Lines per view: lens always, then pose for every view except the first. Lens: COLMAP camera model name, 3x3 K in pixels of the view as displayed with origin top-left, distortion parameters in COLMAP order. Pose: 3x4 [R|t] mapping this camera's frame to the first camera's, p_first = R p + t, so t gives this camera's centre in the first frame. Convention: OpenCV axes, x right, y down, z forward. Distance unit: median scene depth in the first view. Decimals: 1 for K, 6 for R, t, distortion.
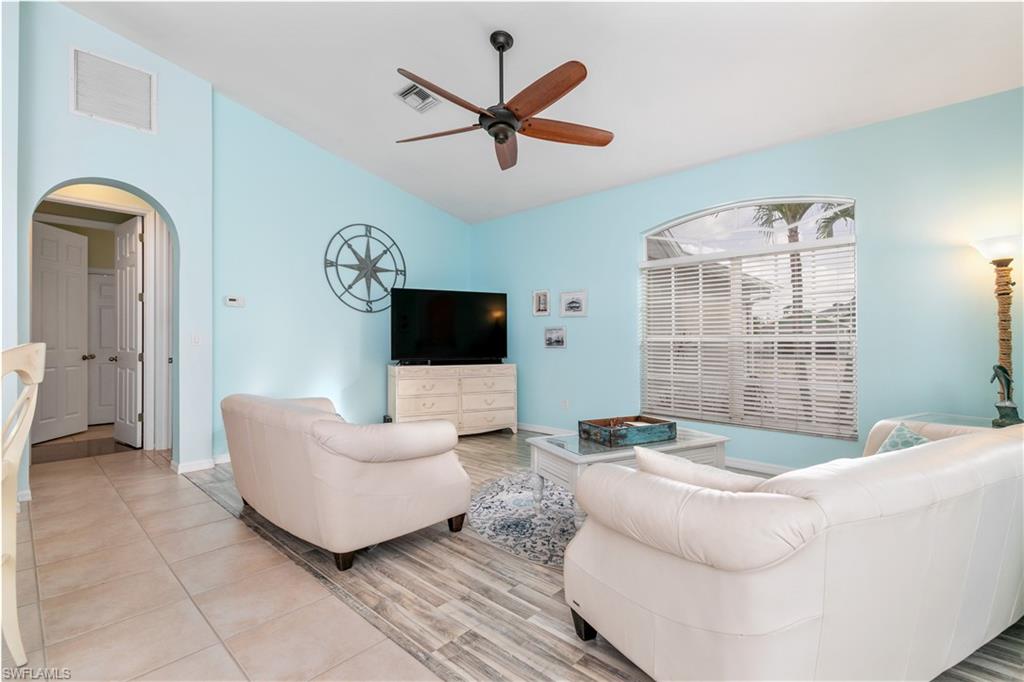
lens RADIAL K [[455.9, 0, 517.1], [0, 455.9, 341.7], [0, 0, 1]] dist [0.001025, 0.000139]
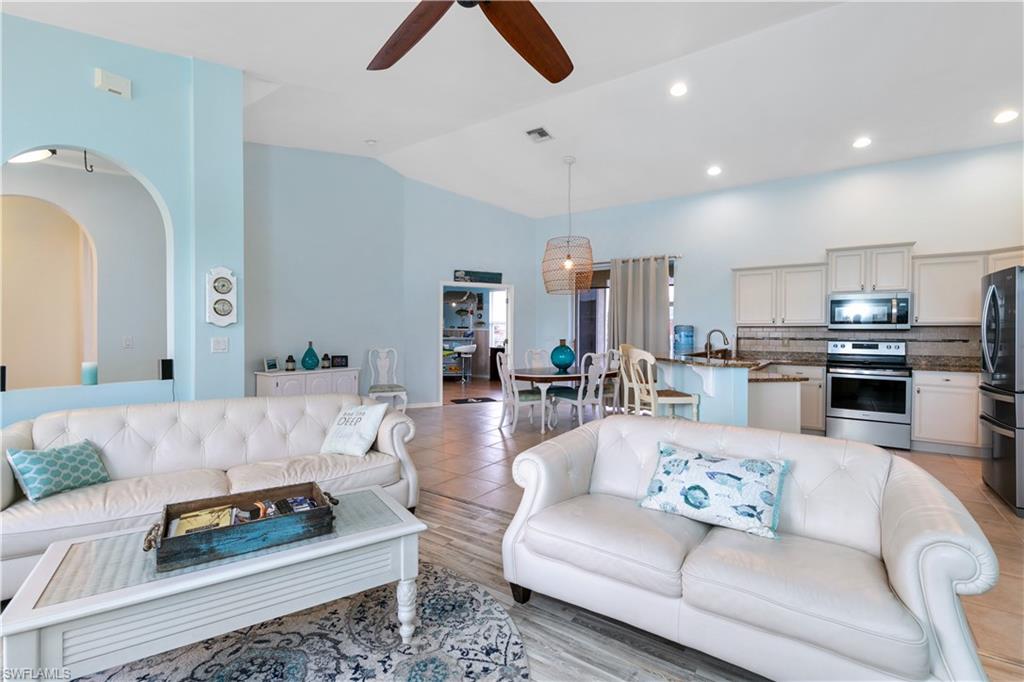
lens RADIAL K [[462.3, 0, 503.5], [0, 462.3, 334.8], [0, 0, 1]] dist [0.001097, 0.000039]
pose [[-0.994919, -0.004238, -0.100590, -0.011964], [-0.005423, 0.999919, 0.011504, -0.031235], [0.100534, 0.011991, -0.994861, 0.997223]]
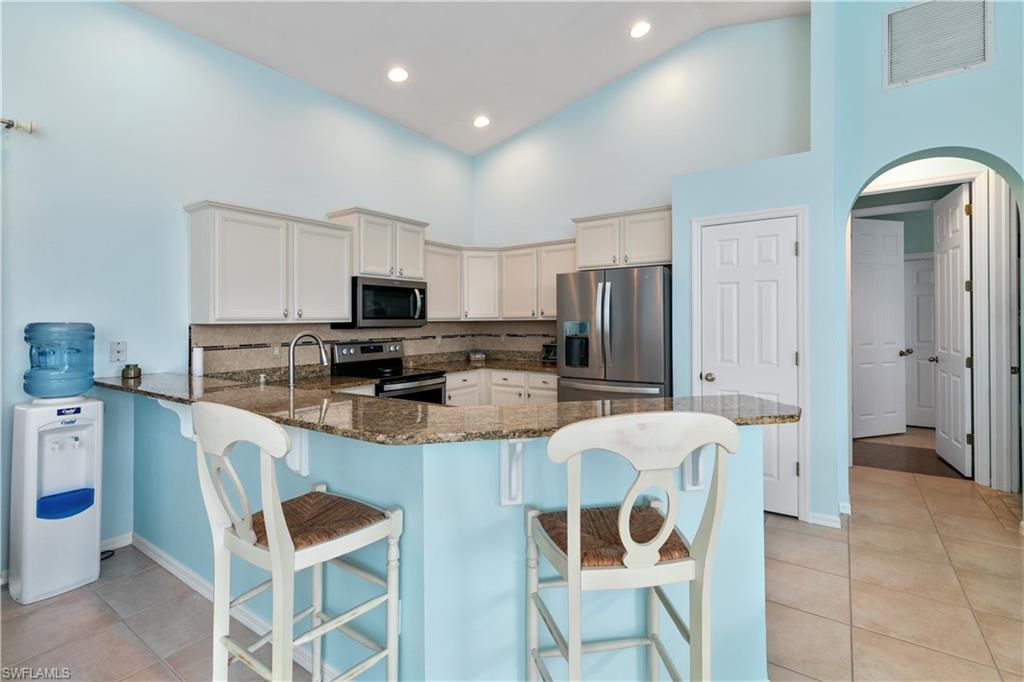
lens RADIAL K [[473.2, 0, 511.0], [0, 473.2, 320.1], [0, 0, 1]] dist [0.004671, -0.000332]
pose [[0.122886, -0.005067, -0.992408, -0.111210], [0.009399, 0.999948, -0.003942, -0.042512], [0.992376, -0.008843, 0.122928, 0.119181]]
